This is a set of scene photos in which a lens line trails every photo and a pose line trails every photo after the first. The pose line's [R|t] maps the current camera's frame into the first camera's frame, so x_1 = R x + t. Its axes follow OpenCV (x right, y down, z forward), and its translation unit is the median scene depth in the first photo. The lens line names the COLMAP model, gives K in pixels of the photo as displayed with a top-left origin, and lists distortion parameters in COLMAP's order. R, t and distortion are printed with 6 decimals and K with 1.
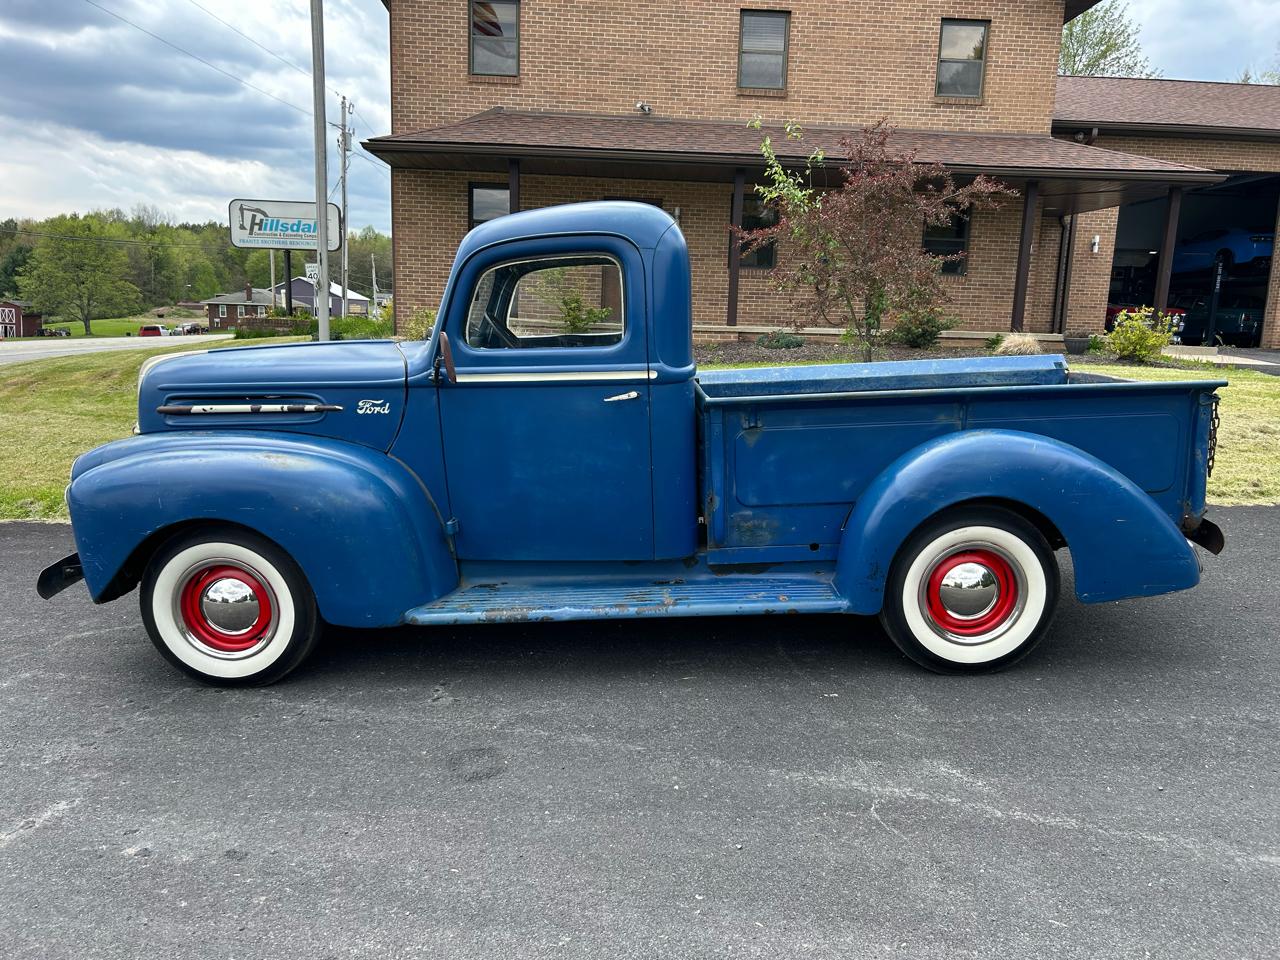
lens RADIAL K [[957.1, 0, 647.4], [0, 957.1, 484.5], [0, 0, 1]] dist [0.066357, -0.083900]
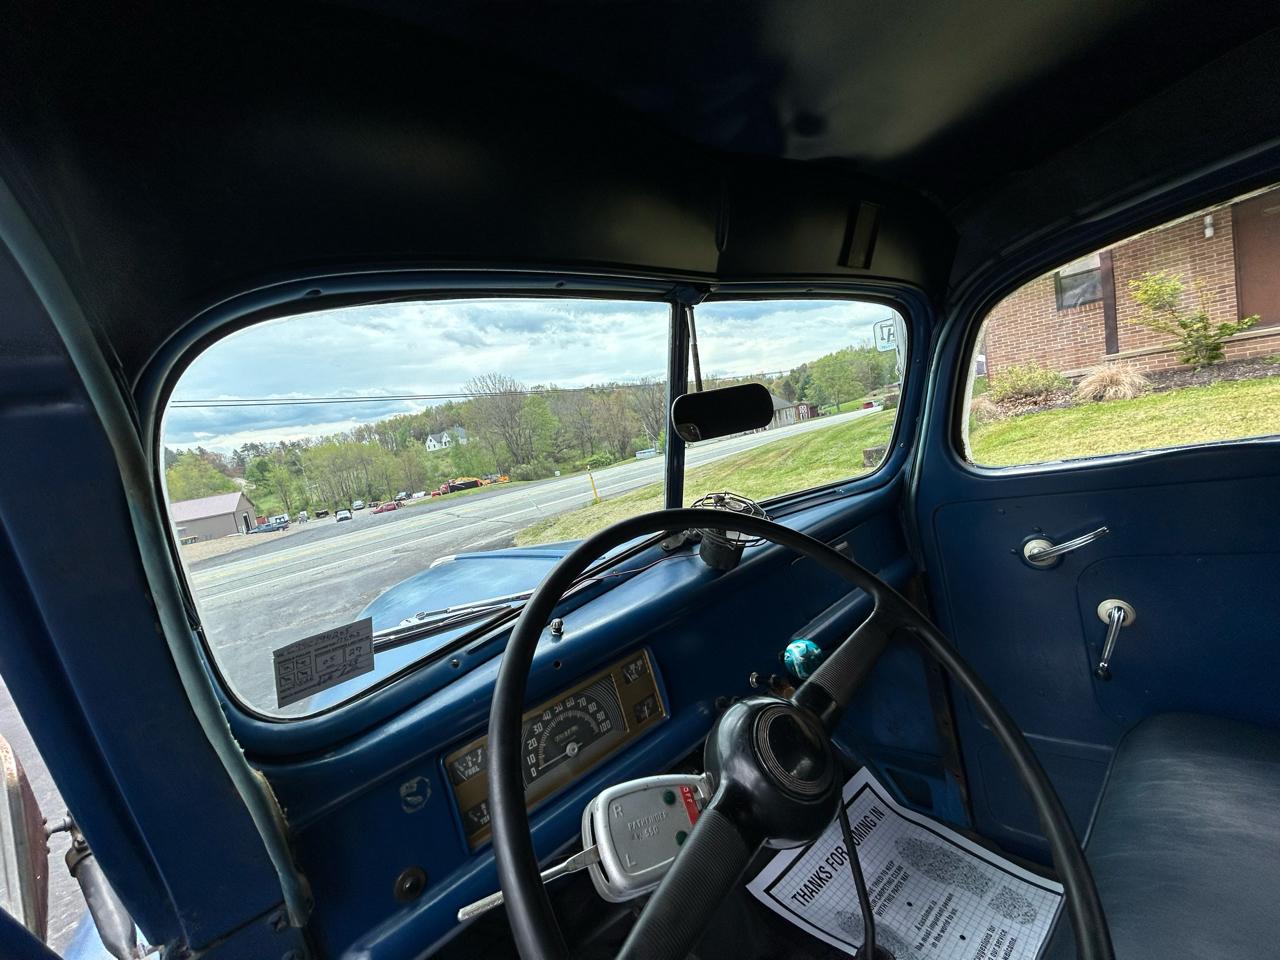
lens RADIAL K [[522.7, 0, 639.6], [0, 522.7, 476.8], [0, 0, 1]] dist [-0.007041, 0.004113]
pose [[0.615746, -0.067984, -0.785006, -0.083941], [0.059008, 0.997452, -0.040098, -0.194209], [0.785732, -0.021632, 0.618189, 0.984163]]
